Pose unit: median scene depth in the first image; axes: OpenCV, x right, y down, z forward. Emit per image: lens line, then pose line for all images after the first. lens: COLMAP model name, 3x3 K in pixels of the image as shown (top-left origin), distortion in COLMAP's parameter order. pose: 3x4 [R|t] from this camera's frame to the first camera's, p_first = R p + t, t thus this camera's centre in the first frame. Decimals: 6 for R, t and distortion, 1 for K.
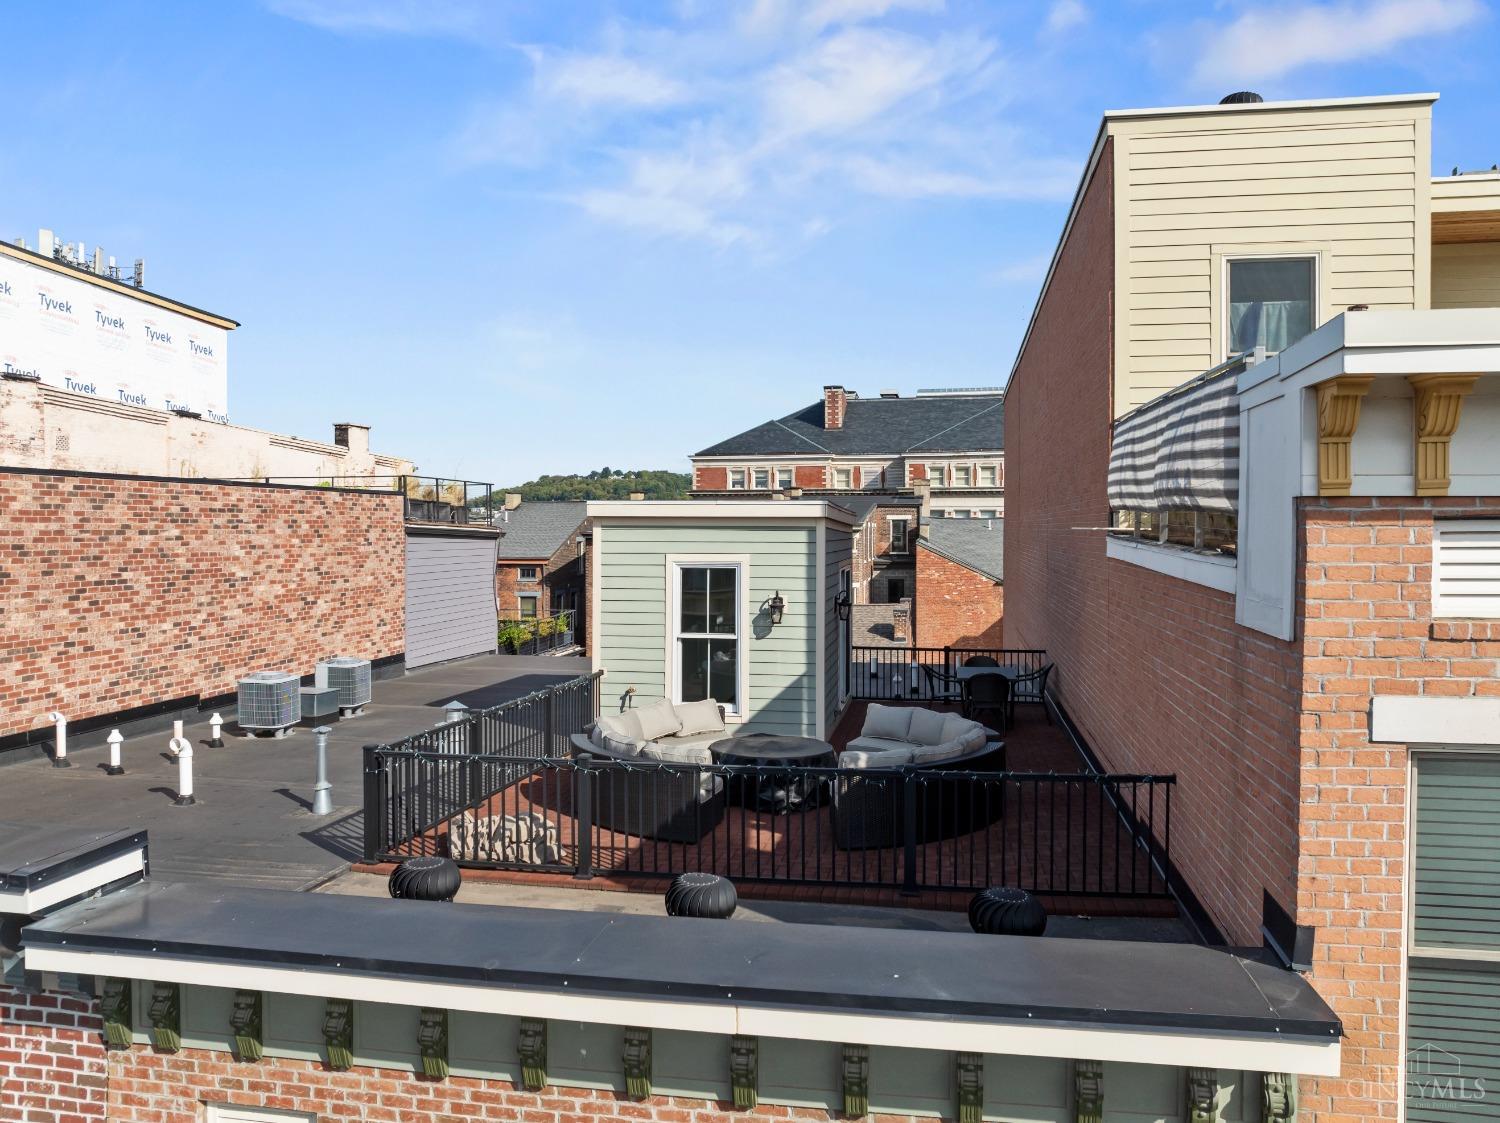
lens RADIAL K [[1070.0, 0, 750.0], [0, 1070.0, 561.5], [0, 0, 1]] dist [-0.040412, 0.002421]
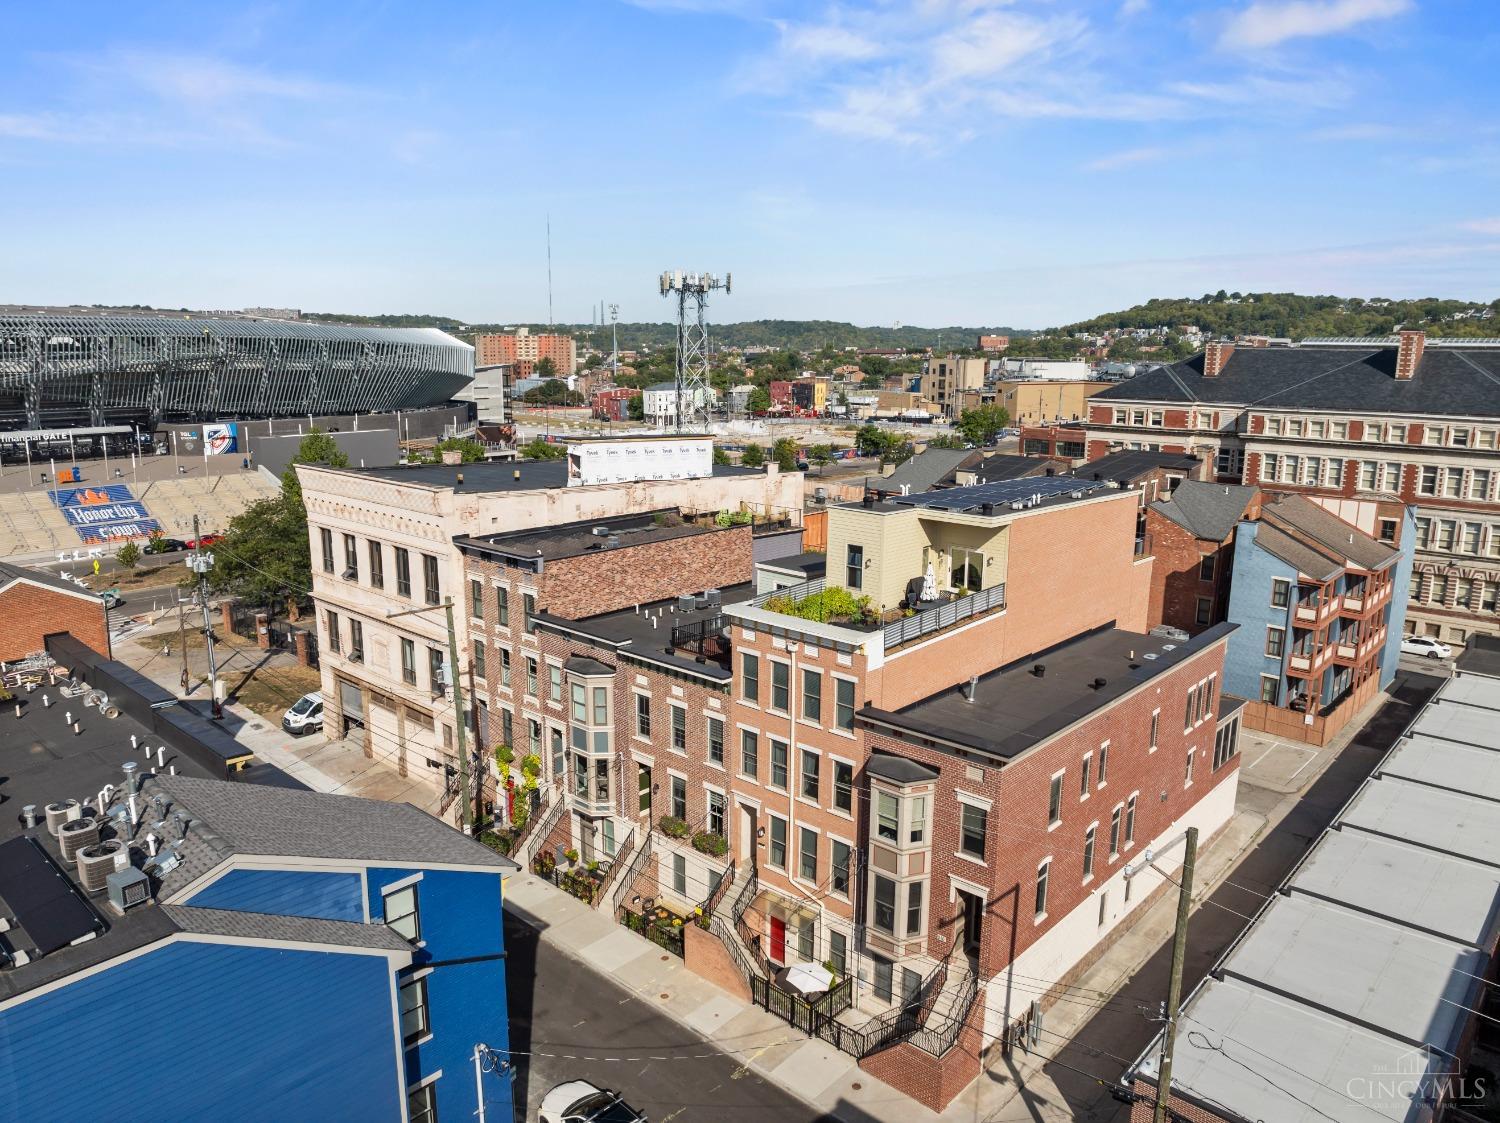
lens RADIAL K [[1070.0, 0, 750.0], [0, 1070.0, 561.5], [0, 0, 1]] dist [-0.040412, 0.002421]
pose [[0.847661, 0.115386, -0.517838, 0.303654], [-0.025025, 0.983672, 0.178220, -0.125222], [0.529947, -0.138111, 0.836709, -0.366447]]
